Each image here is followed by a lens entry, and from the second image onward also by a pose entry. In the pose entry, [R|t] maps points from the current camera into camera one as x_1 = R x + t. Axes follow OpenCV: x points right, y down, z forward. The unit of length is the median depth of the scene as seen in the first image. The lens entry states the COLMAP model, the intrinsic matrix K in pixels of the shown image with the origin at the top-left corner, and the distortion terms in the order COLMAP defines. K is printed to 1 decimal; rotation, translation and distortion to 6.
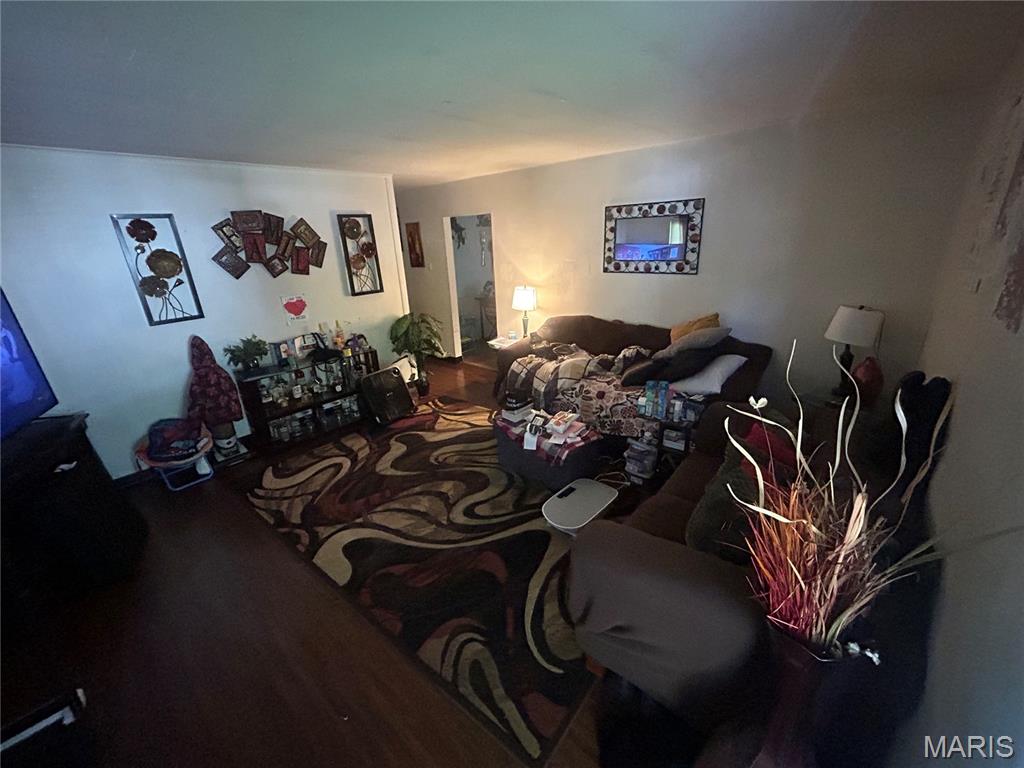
lens RADIAL K [[406.5, 0, 516.3], [0, 406.5, 387.1], [0, 0, 1]] dist [0.002612, 0.000245]
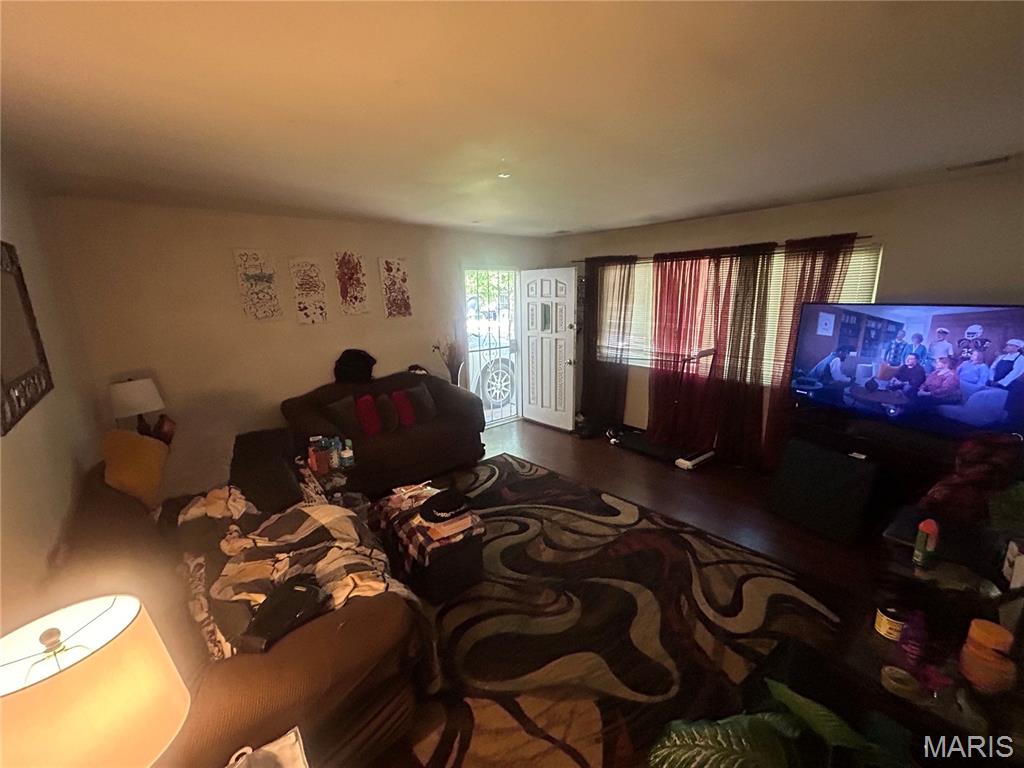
lens RADIAL K [[406.5, 0, 511.0], [0, 406.5, 385.9], [0, 0, 1]] dist [0.002612, 0.000245]
pose [[-0.986104, 0.030343, 0.163335, -0.266442], [0.115224, 0.833185, 0.540858, -0.605289], [-0.119677, 0.552162, -0.825103, 1.659911]]
